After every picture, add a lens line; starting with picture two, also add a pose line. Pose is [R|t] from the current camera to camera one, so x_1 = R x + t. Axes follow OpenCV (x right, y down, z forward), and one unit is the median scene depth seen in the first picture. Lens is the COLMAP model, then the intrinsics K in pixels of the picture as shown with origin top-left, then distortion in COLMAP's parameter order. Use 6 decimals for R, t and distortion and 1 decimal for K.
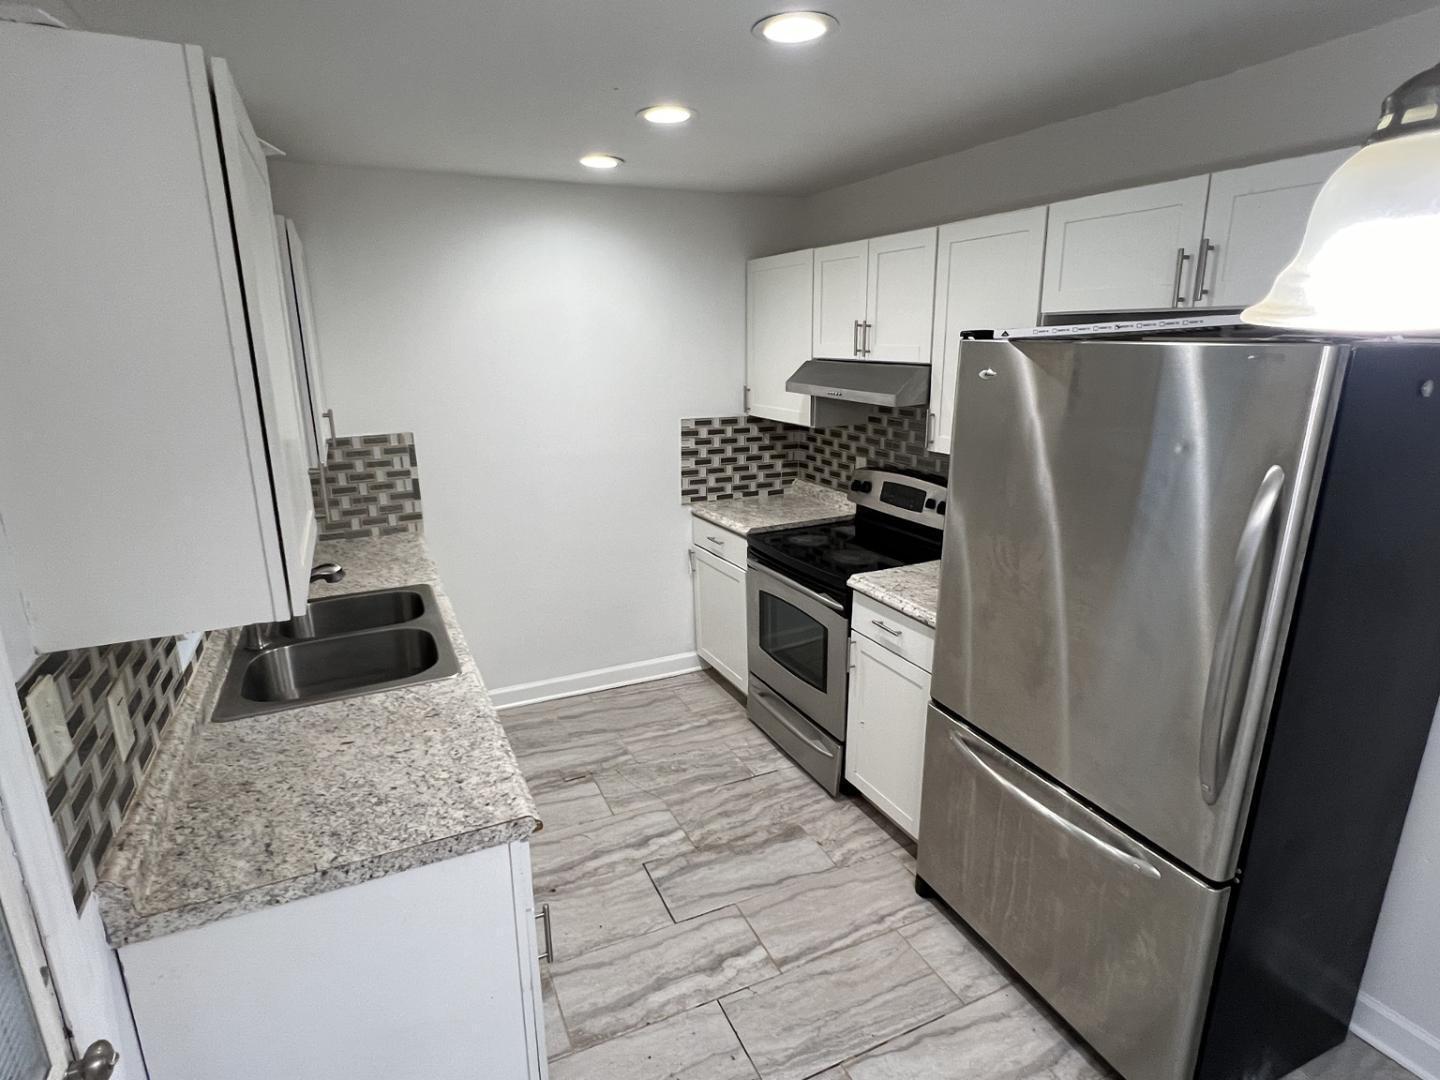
lens RADIAL K [[759.9, 0, 713.4], [0, 759.9, 541.2], [0, 0, 1]] dist [-0.001158, -0.000978]
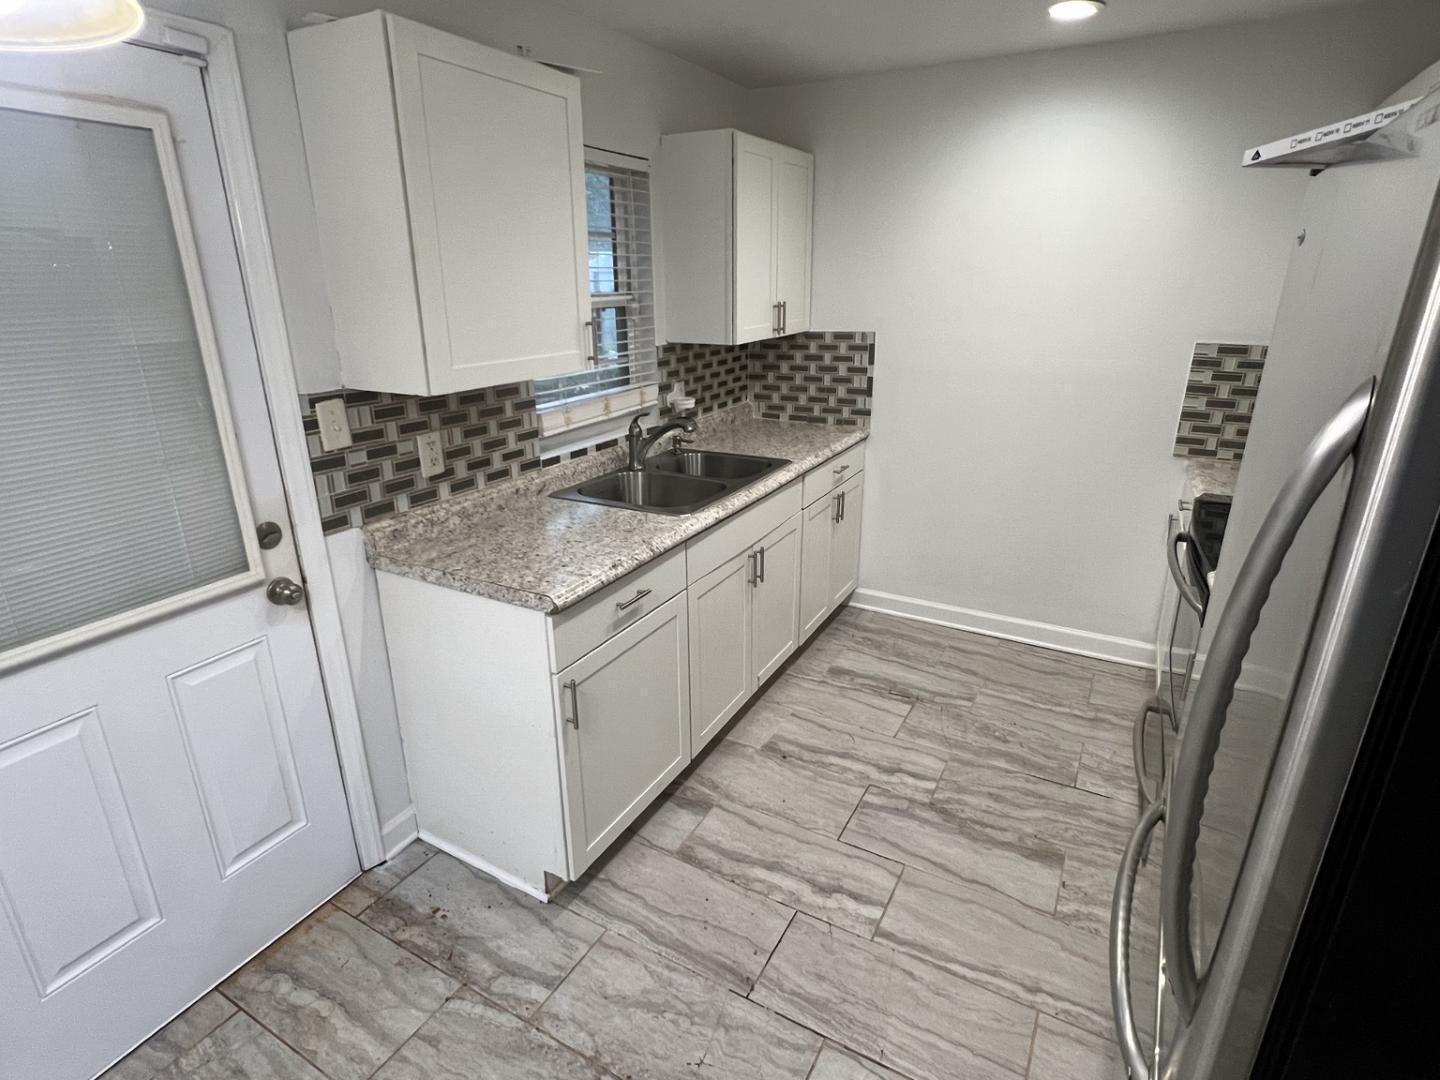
lens RADIAL K [[759.9, 0, 713.2], [0, 759.9, 544.1], [0, 0, 1]] dist [-0.001158, -0.000978]
pose [[0.585337, 0.270189, -0.764447, 0.431184], [-0.209384, 0.961233, 0.179417, -0.001992], [0.783288, 0.055044, 0.619218, 0.217873]]
